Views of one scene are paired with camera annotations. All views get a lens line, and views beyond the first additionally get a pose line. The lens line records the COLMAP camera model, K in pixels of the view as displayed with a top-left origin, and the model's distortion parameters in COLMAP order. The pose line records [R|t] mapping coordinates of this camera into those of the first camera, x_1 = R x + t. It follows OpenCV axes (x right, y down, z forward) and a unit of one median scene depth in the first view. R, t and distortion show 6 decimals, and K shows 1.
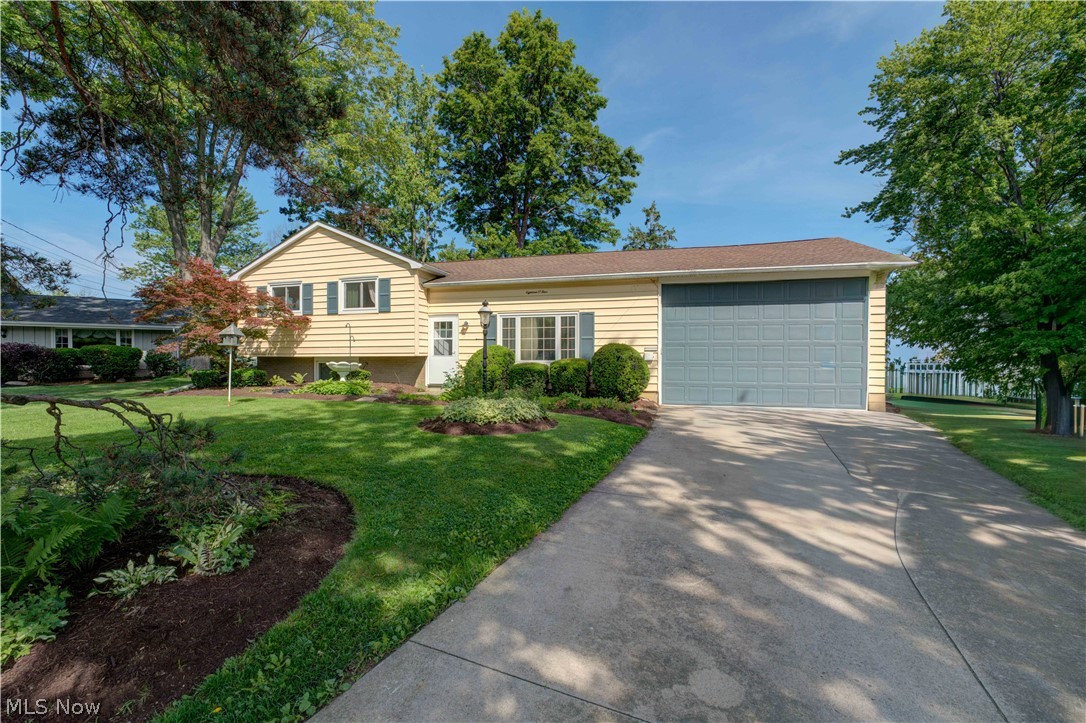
lens RADIAL K [[436.2, 0, 542.9], [0, 436.2, 365.4], [0, 0, 1]] dist [-0.022919, -0.000168]
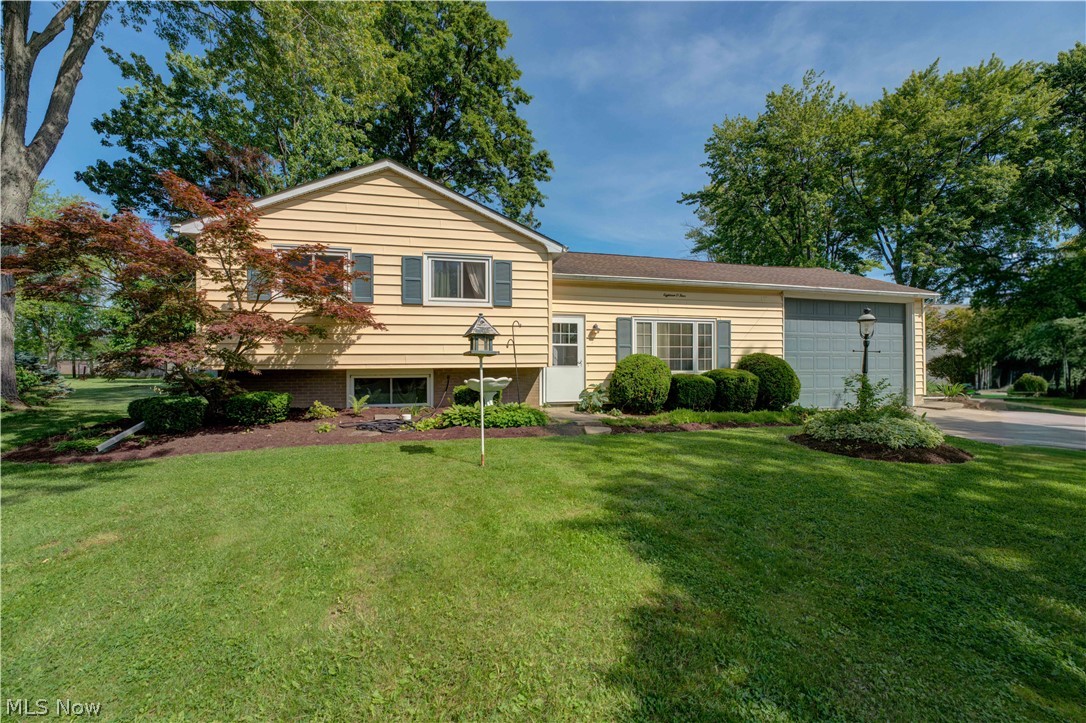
lens RADIAL K [[436.2, 0, 542.9], [0, 436.2, 365.4], [0, 0, 1]] dist [-0.022919, -0.000168]
pose [[0.868419, -0.007764, 0.495771, -0.665942], [0.011966, 0.999914, -0.005302, -0.020235], [-0.495687, 0.010537, 0.868437, 0.335090]]
